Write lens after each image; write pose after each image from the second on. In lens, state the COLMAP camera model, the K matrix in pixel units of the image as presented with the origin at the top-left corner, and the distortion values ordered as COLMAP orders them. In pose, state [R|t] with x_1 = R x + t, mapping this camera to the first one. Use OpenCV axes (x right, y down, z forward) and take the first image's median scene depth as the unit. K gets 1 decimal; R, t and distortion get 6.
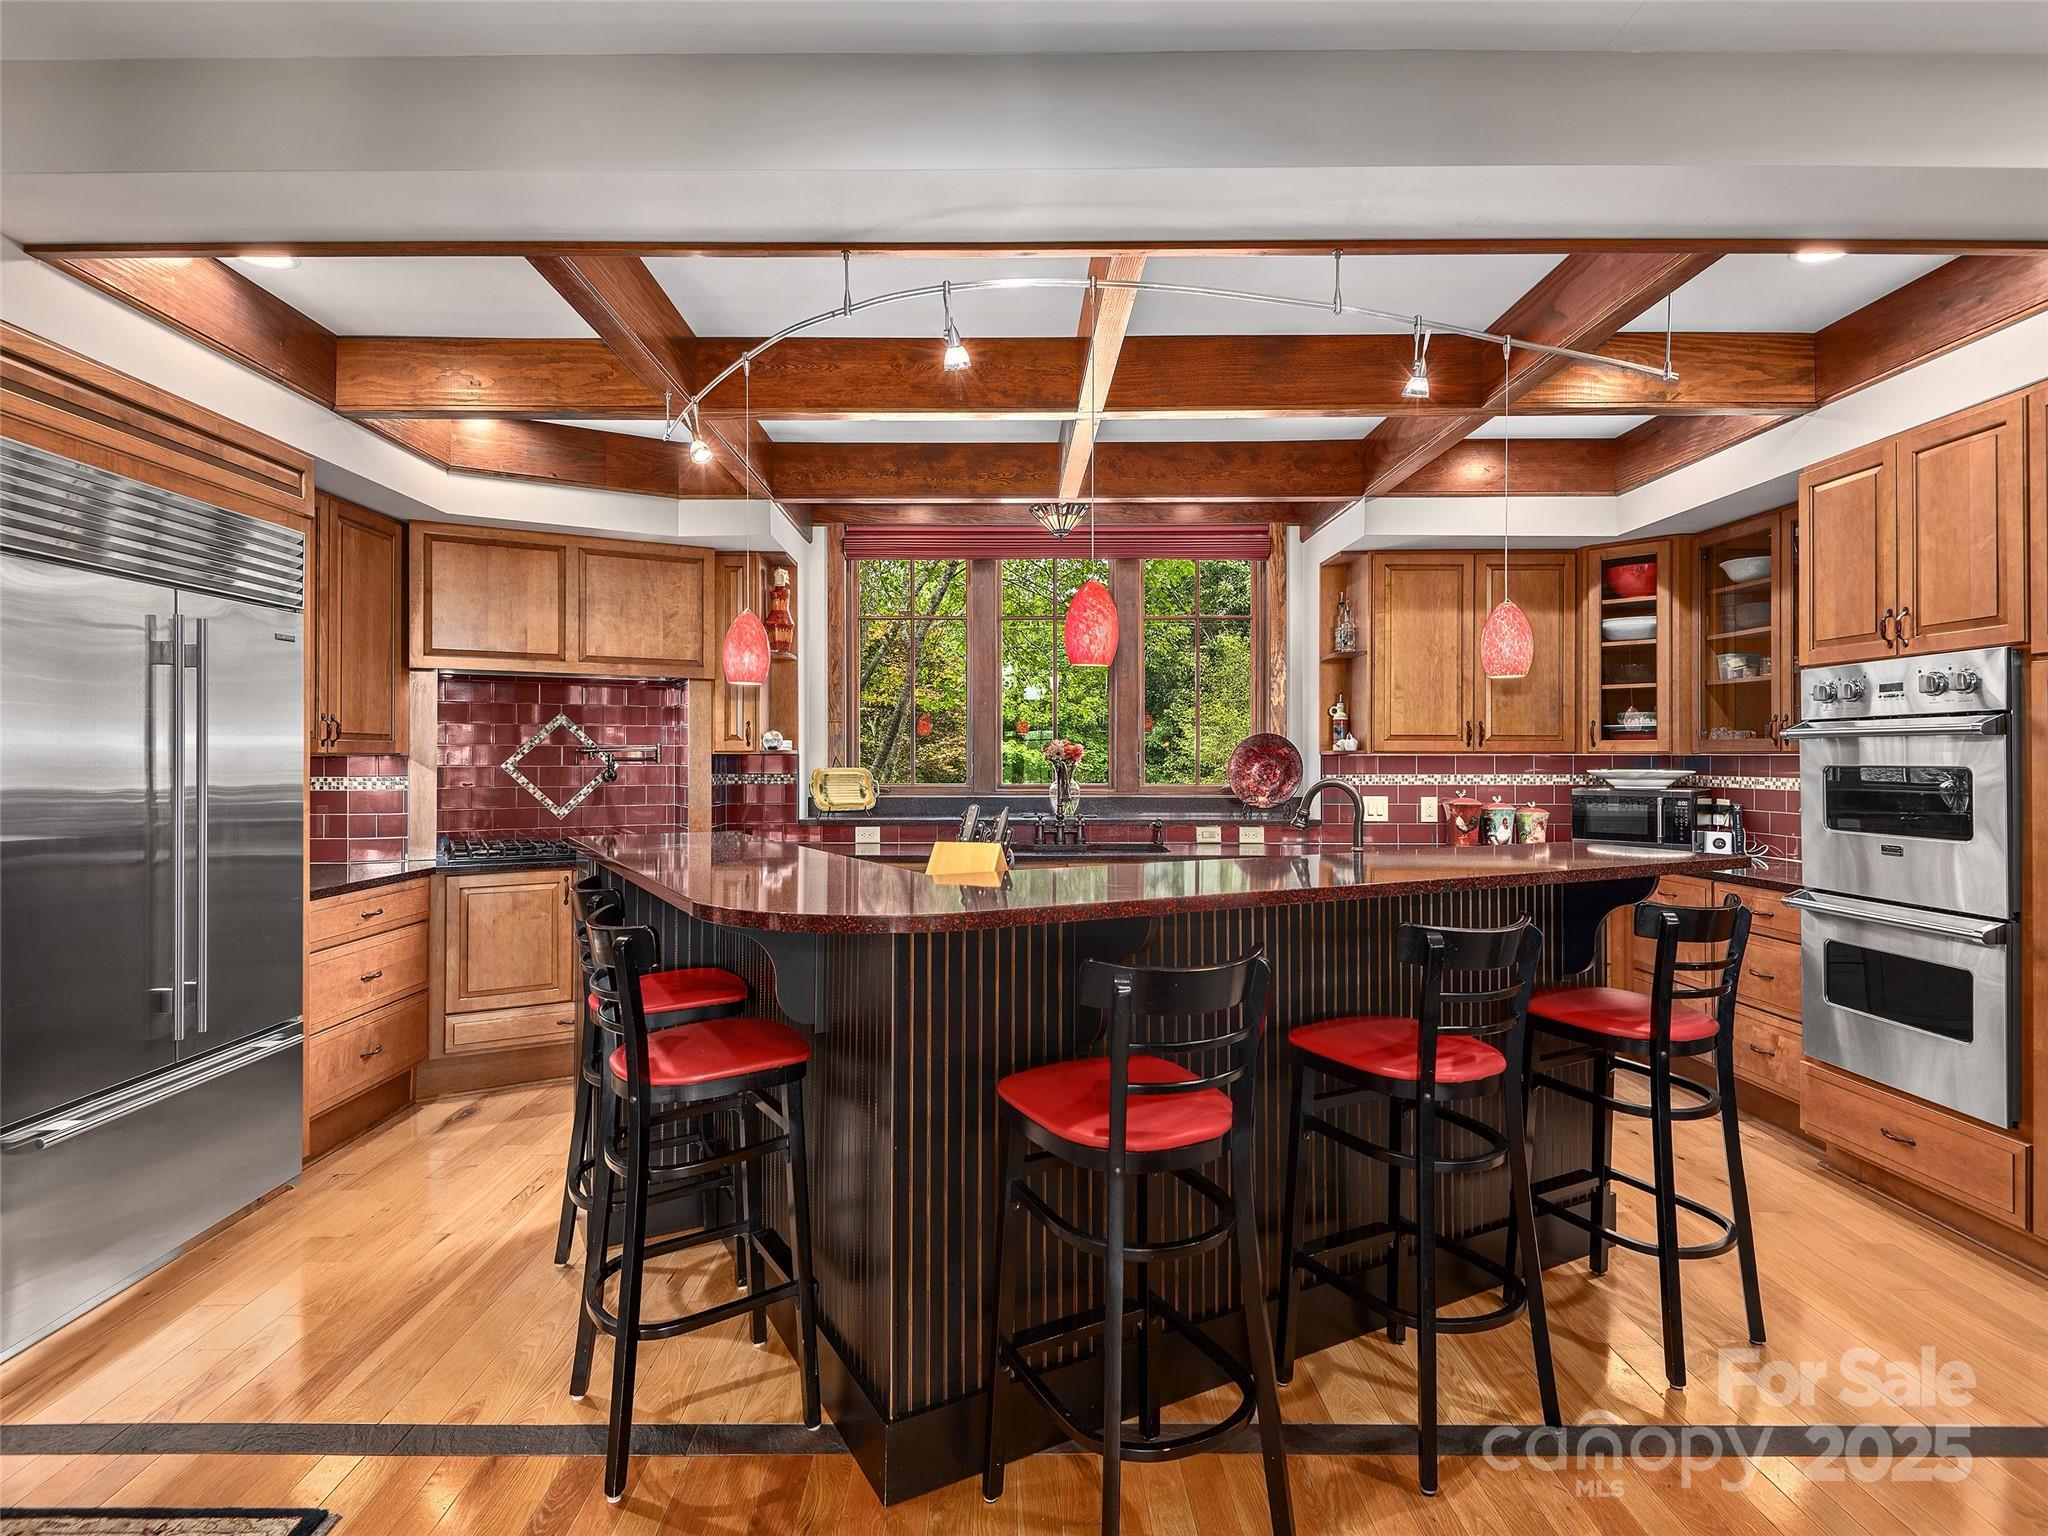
lens RADIAL K [[1070.3, 0, 1024.0], [0, 1070.3, 768.0], [0, 0, 1]] dist [-0.002991, -0.002209]
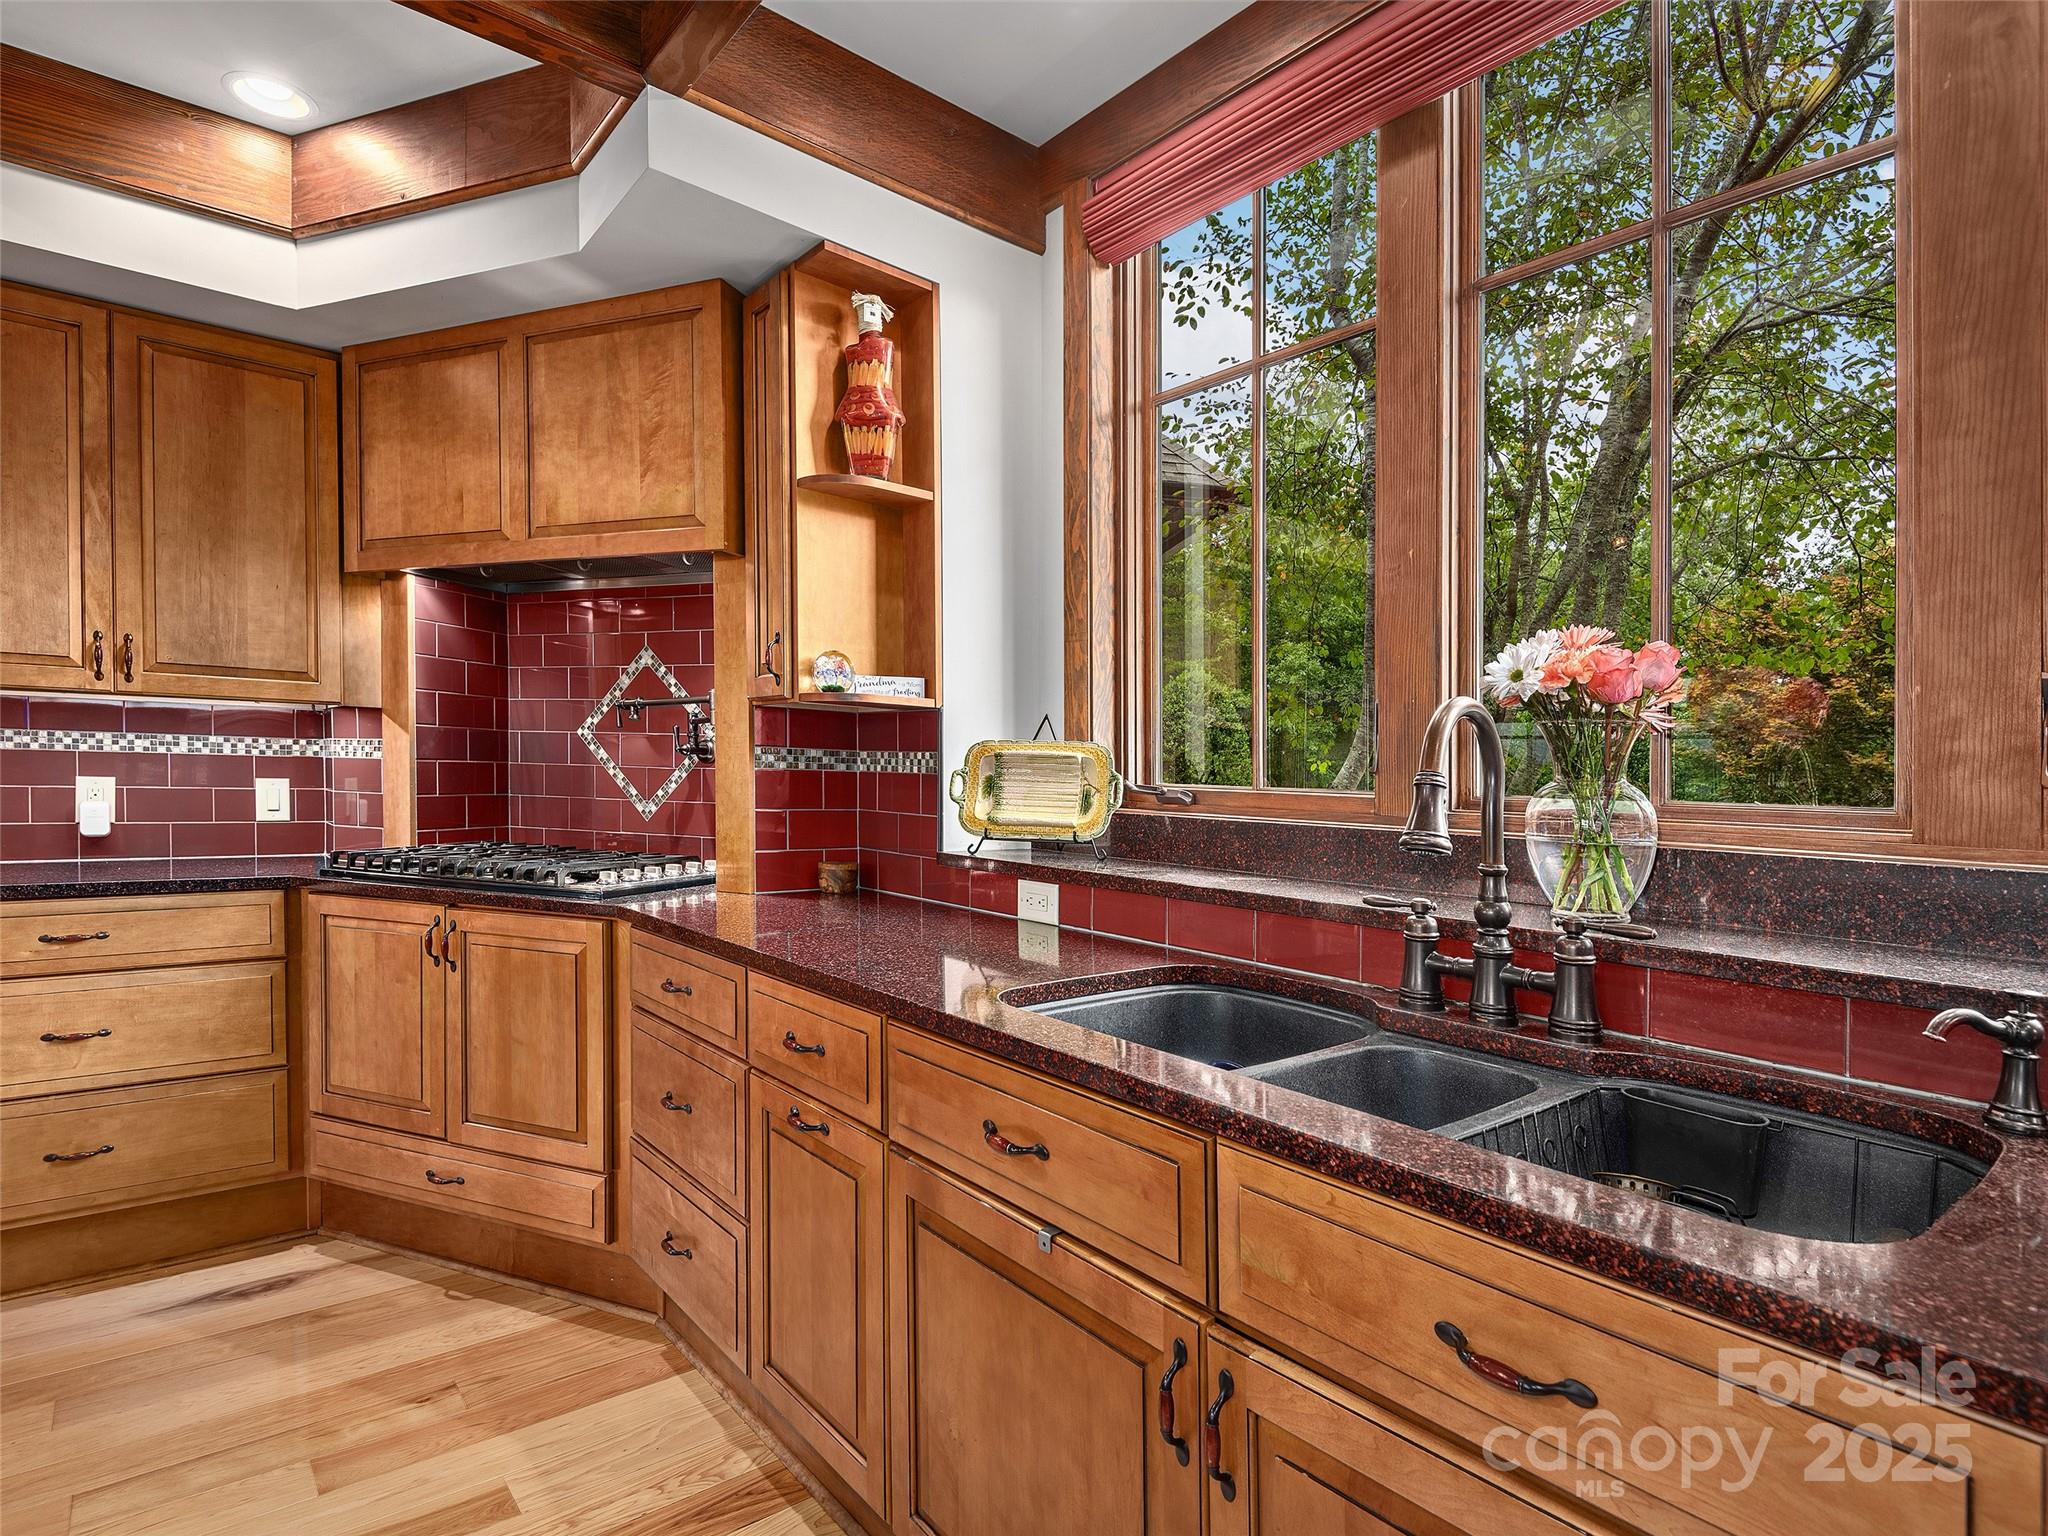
lens RADIAL K [[1070.3, 0, 1024.0], [0, 1070.3, 768.0], [0, 0, 1]] dist [-0.002991, -0.002209]
pose [[0.620283, 0.015353, -0.784228, 0.185713], [-0.035570, 0.999330, -0.008570, 0.016442], [0.783571, 0.033211, 0.620414, 0.829995]]
